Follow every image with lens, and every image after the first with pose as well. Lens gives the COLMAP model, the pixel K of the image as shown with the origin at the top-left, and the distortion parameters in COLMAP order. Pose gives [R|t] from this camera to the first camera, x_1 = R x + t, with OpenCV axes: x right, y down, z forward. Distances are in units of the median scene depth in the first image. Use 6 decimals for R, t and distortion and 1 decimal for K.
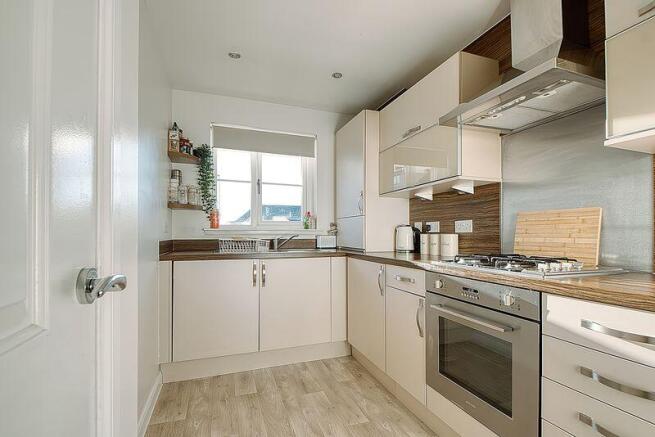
lens RADIAL K [[300.7, 0, 327.5], [0, 300.7, 218.5], [0, 0, 1]] dist [-0.001282, -0.000284]
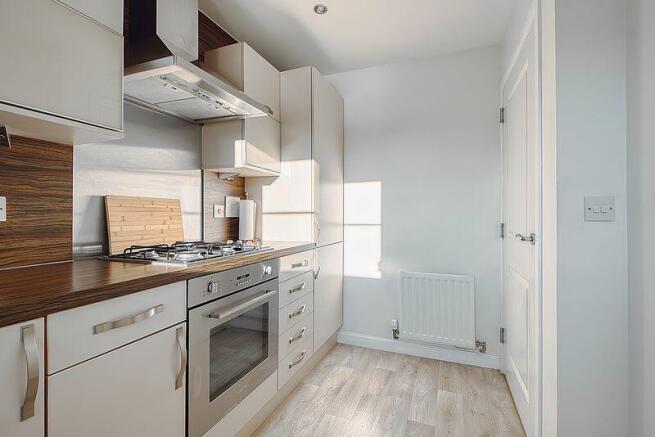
lens RADIAL K [[300.7, 0, 327.5], [0, 300.7, 218.5], [0, 0, 1]] dist [-0.001282, -0.000284]
pose [[-0.747705, 0.003383, 0.664023, -0.412606], [-0.023687, 0.999215, -0.031764, 0.057237], [-0.663609, -0.039479, -0.747037, 1.338526]]
